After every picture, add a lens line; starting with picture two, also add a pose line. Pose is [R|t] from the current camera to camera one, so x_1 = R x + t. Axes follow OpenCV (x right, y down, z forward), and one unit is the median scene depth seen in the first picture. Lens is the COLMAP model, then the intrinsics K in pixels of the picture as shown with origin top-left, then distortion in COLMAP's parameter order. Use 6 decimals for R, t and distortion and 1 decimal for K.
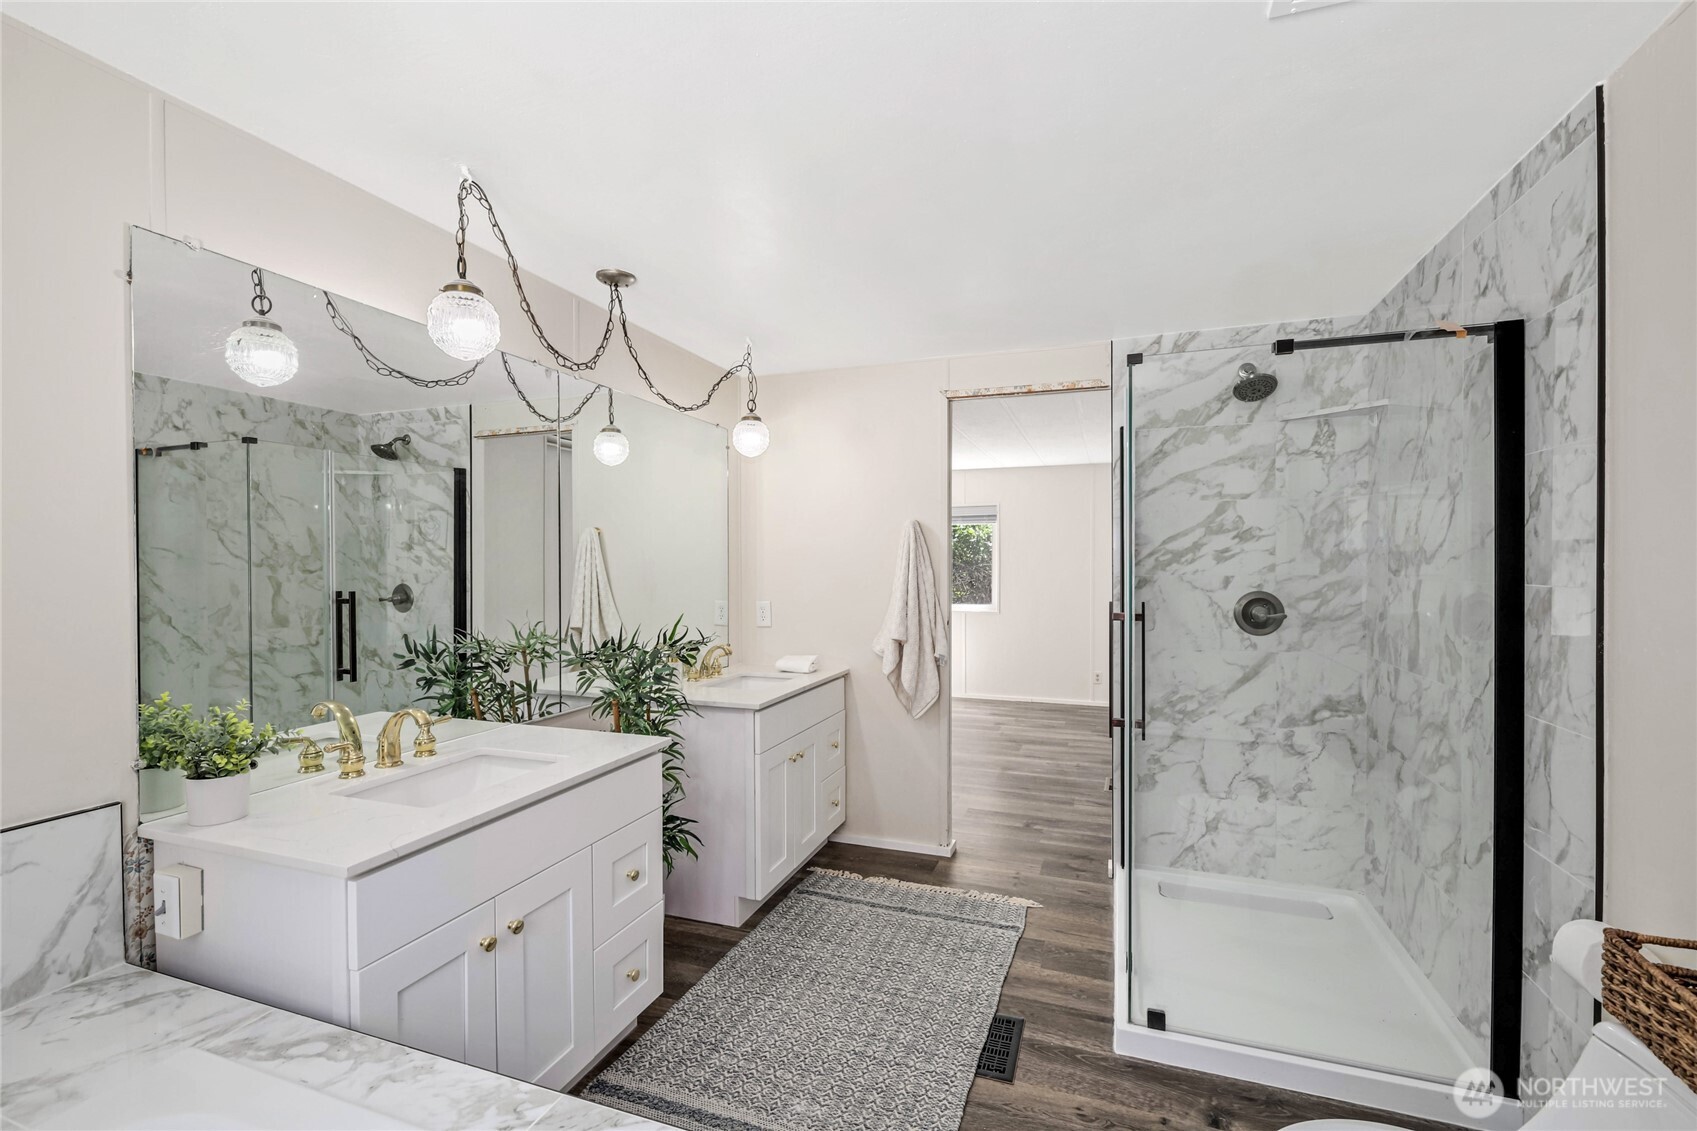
lens RADIAL K [[746.2, 0, 848.5], [0, 746.2, 565.5], [0, 0, 1]] dist [-0.000083, -0.000014]
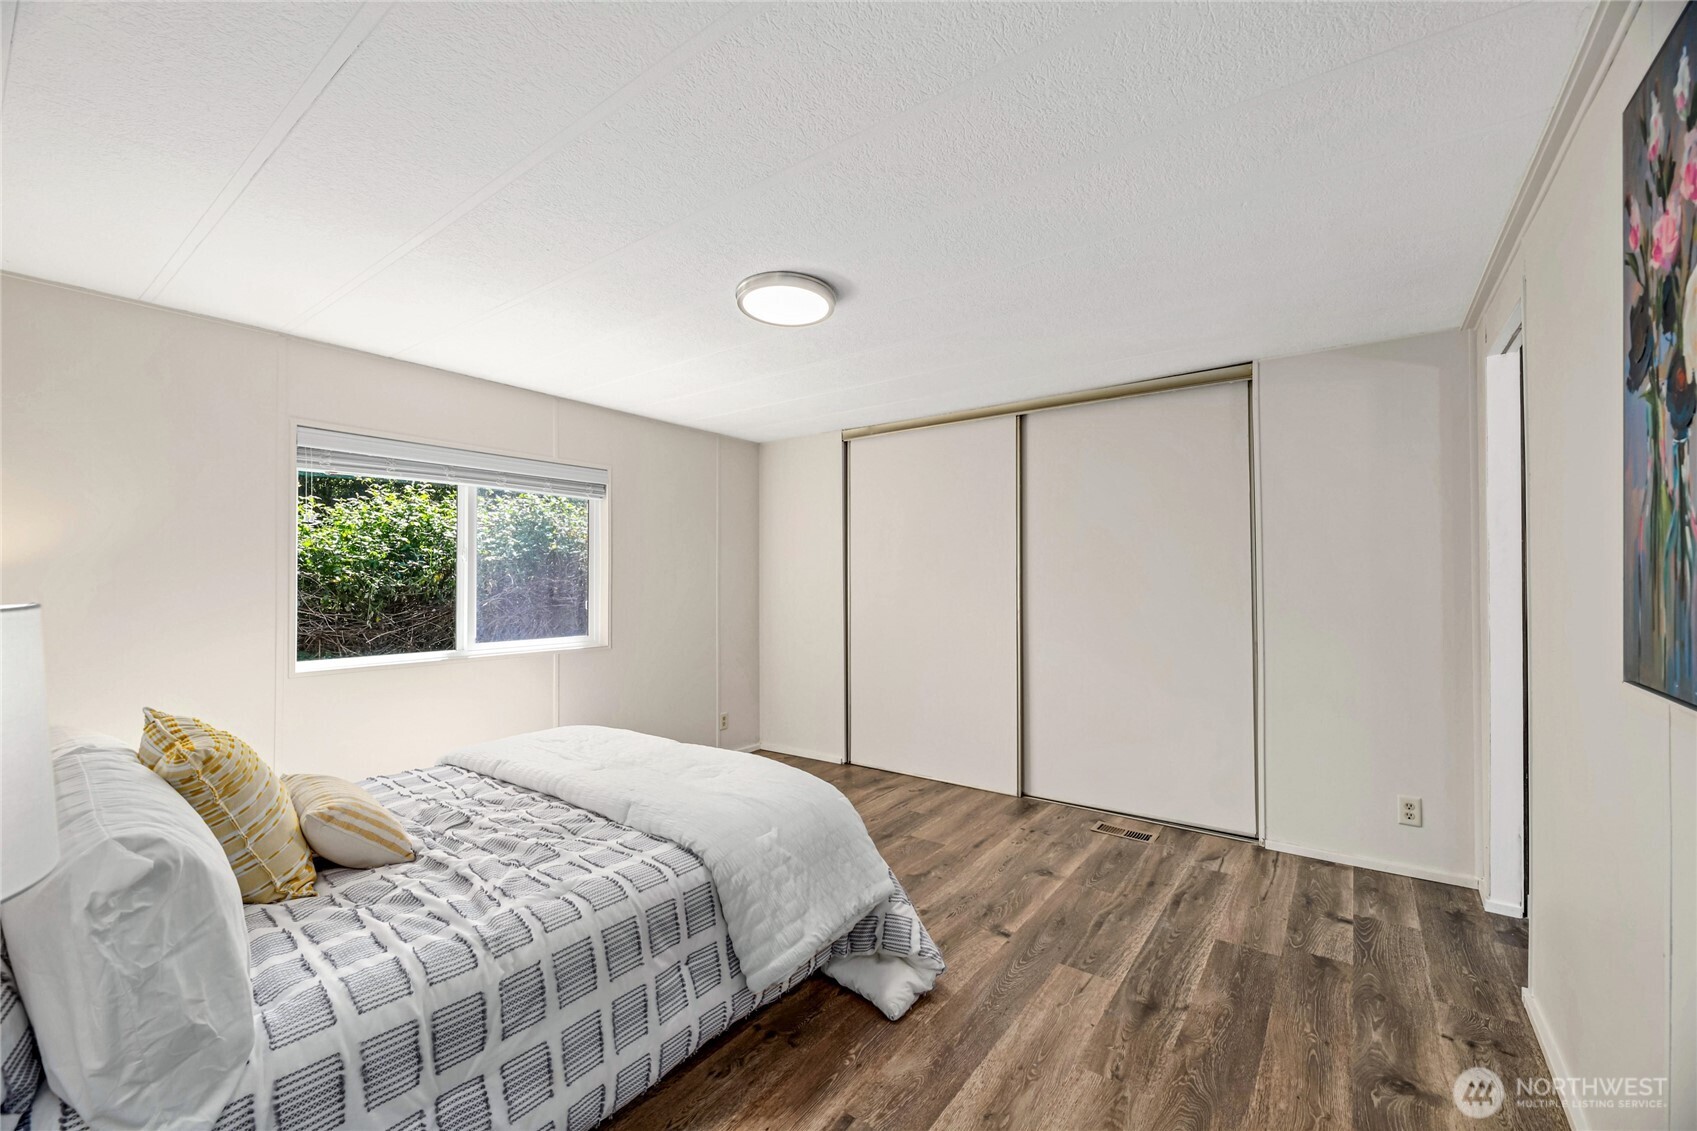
lens RADIAL K [[682.8, 0, 848.5], [0, 682.8, 565.5], [0, 0, 1]] dist [0.000062, 0.000028]
pose [[0.287307, 0.011401, 0.957771, -0.452417], [0.001438, 0.999923, -0.012334, 0.004648], [-0.957837, 0.004921, 0.287269, 1.047915]]
